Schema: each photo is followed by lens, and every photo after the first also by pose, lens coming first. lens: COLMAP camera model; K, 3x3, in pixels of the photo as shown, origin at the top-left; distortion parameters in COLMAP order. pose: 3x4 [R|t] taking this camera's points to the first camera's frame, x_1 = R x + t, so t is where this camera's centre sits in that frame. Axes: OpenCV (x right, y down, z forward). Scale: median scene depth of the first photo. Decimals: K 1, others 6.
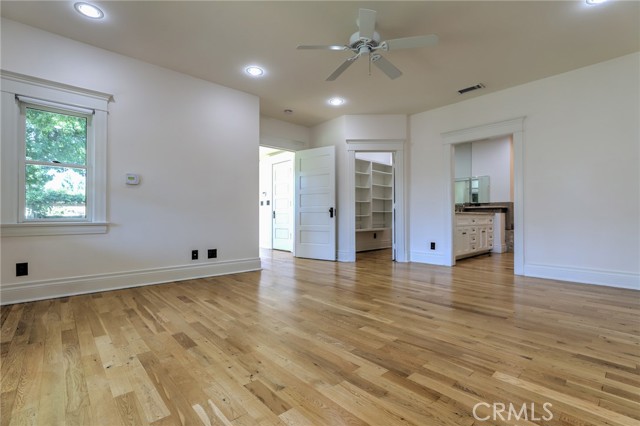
lens RADIAL K [[295.3, 0, 320.0], [0, 295.3, 213.0], [0, 0, 1]] dist [-0.004306, -0.000272]
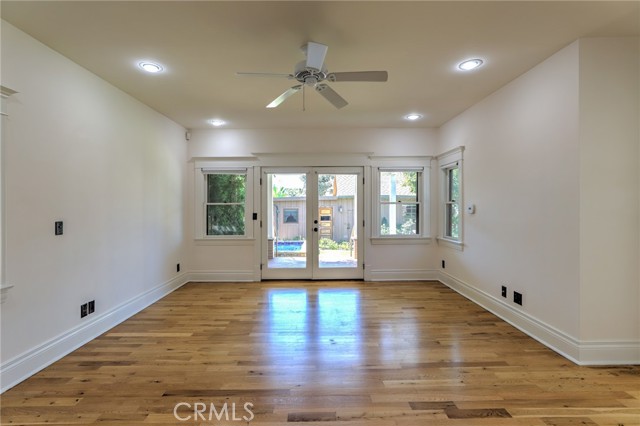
lens RADIAL K [[295.3, 0, 320.0], [0, 295.3, 213.0], [0, 0, 1]] dist [-0.004306, -0.000272]
pose [[-0.663129, 0.020055, -0.748236, 1.190184], [0.019660, 0.999763, 0.009373, -0.224494], [0.748247, -0.008495, -0.663366, 2.373574]]
